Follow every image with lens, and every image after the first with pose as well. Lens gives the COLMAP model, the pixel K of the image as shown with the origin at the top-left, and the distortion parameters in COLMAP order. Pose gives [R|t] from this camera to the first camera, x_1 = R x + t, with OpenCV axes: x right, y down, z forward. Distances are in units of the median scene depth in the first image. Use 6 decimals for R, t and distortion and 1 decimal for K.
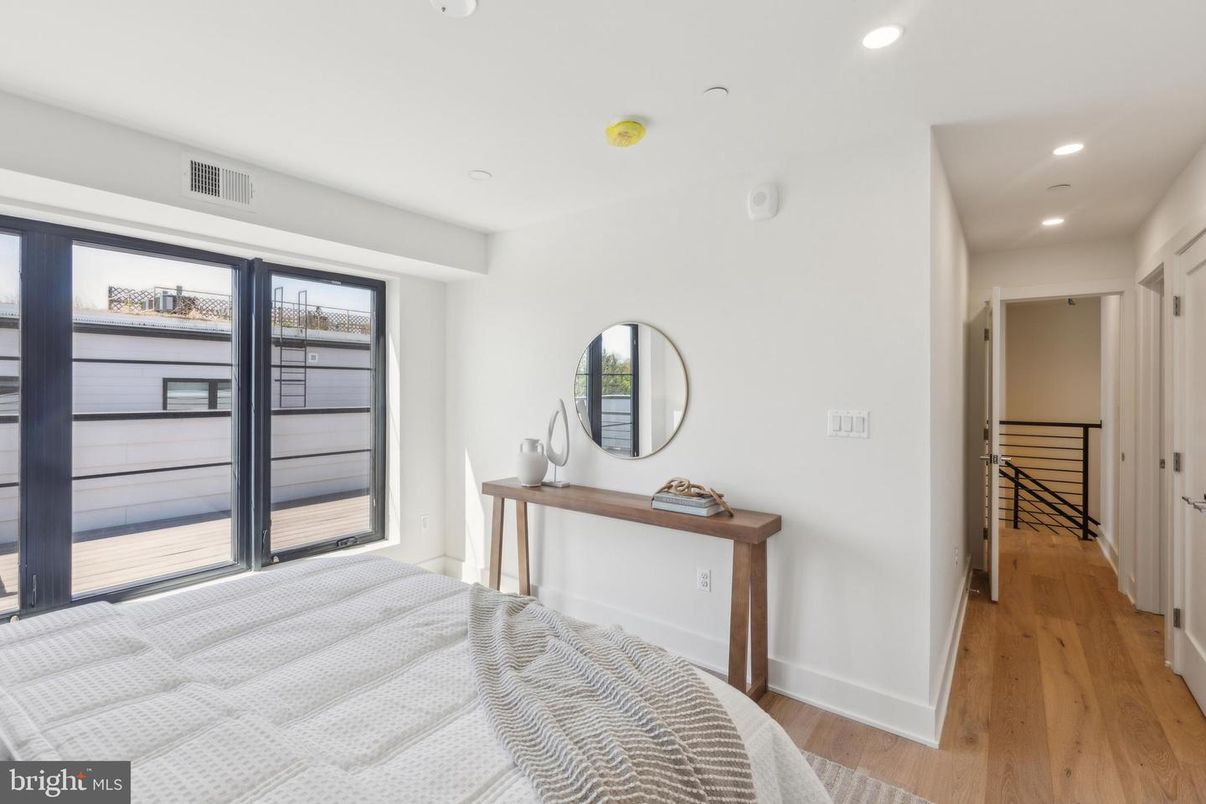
lens RADIAL K [[548.8, 0, 595.4], [0, 548.8, 382.7], [0, 0, 1]] dist [0.008574, -0.000316]
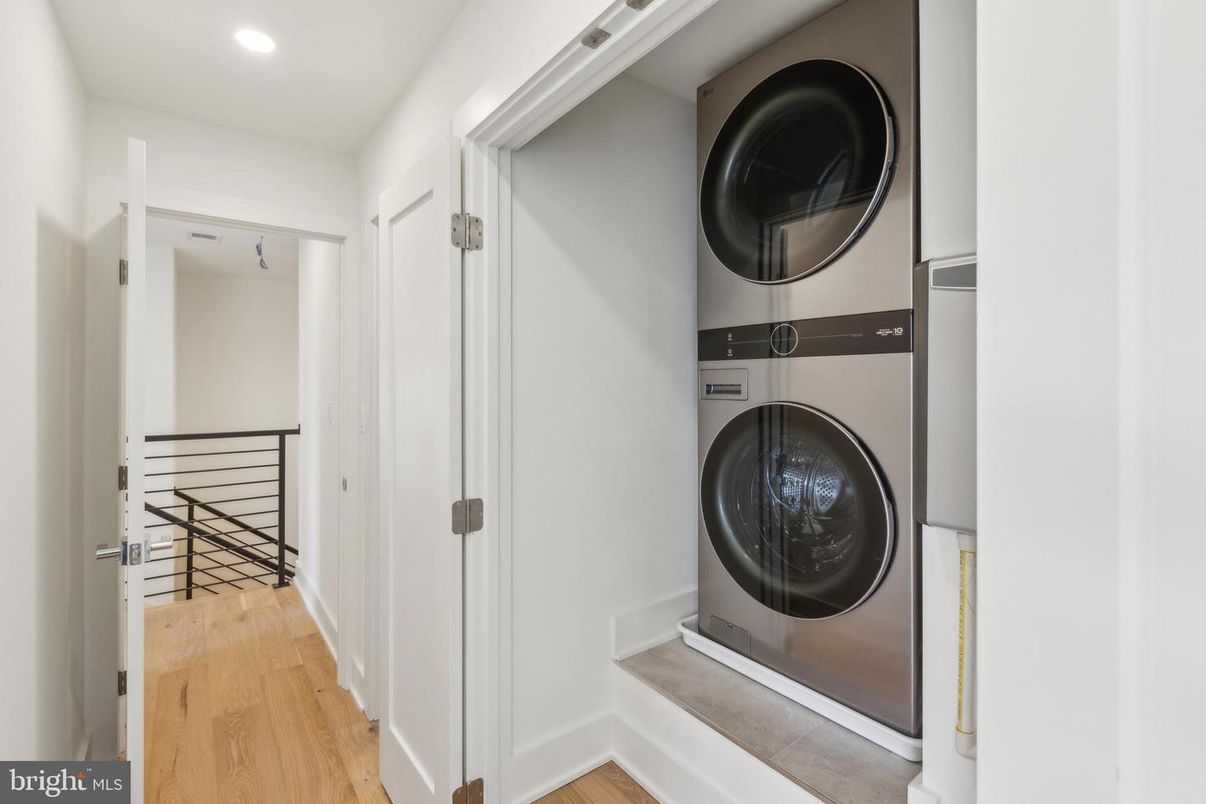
lens RADIAL K [[548.8, 0, 601.7], [0, 548.8, 381.9], [0, 0, 1]] dist [0.008574, -0.000316]
pose [[0.281704, -0.000065, 0.959501, 0.288916], [0.005227, 0.999985, -0.001467, 0.012224], [-0.959487, 0.005428, 0.281700, 0.366659]]
